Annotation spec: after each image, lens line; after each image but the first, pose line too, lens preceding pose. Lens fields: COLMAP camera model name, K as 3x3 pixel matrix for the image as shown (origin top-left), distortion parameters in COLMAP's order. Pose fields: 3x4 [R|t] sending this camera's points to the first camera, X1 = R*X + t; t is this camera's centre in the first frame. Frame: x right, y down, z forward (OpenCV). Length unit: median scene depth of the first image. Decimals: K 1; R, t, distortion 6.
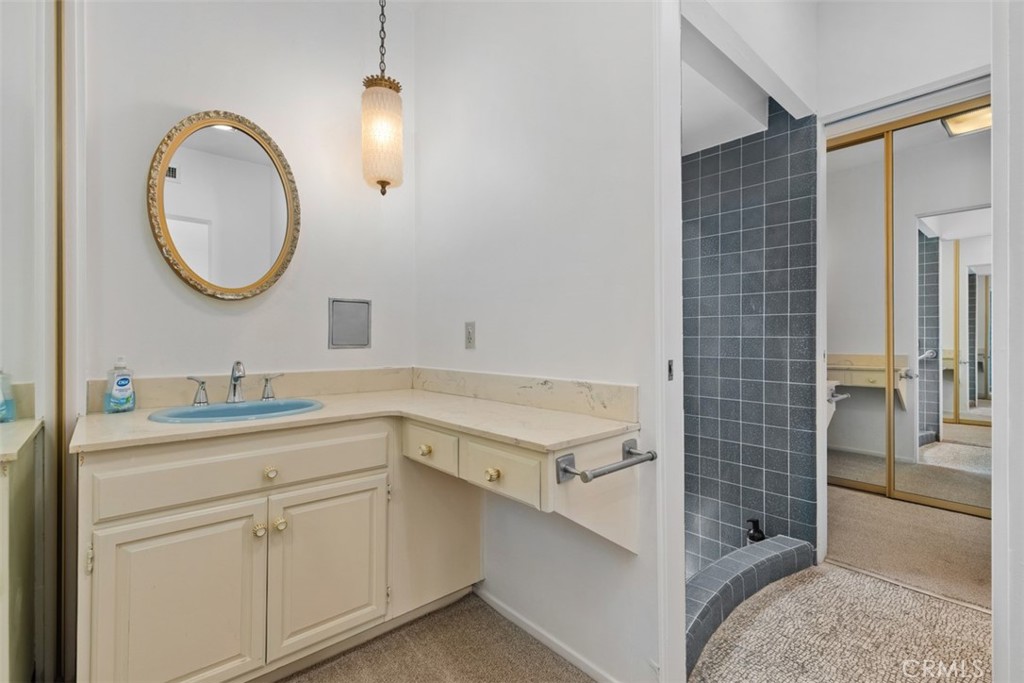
lens RADIAL K [[460.2, 0, 505.1], [0, 460.2, 347.1], [0, 0, 1]] dist [0.004974, -0.001659]
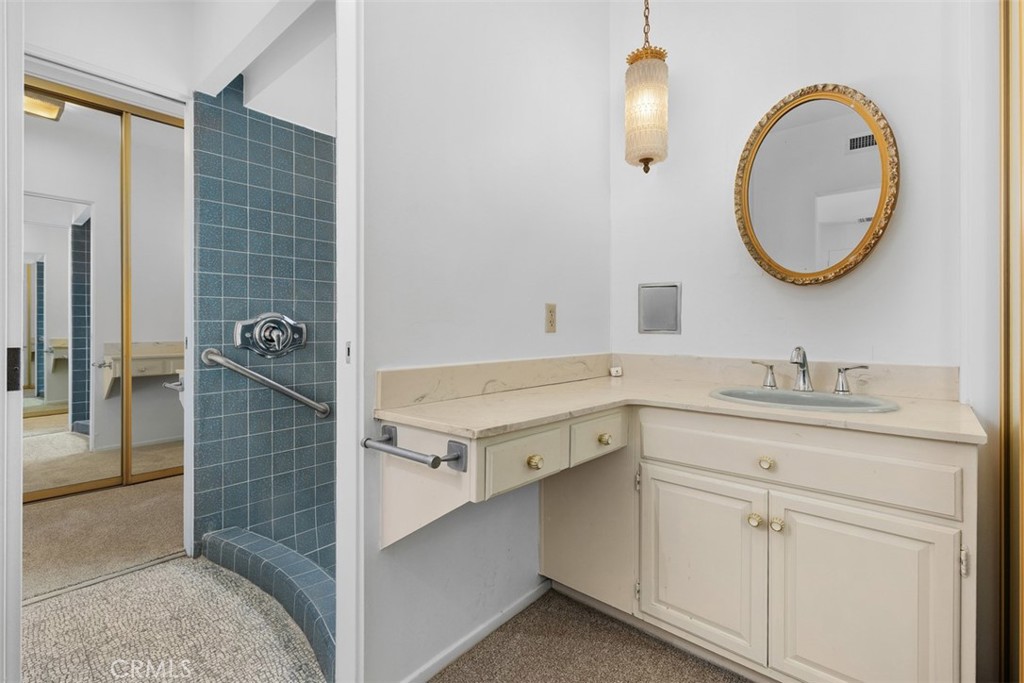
lens RADIAL K [[460.2, 0, 491.6], [0, 460.2, 329.7], [0, 0, 1]] dist [0.004974, -0.001659]
pose [[0.126057, 0.004951, -0.992011, 0.303826], [-0.013120, 0.999908, 0.003323, -0.001112], [0.991936, 0.012596, 0.126110, 0.265826]]
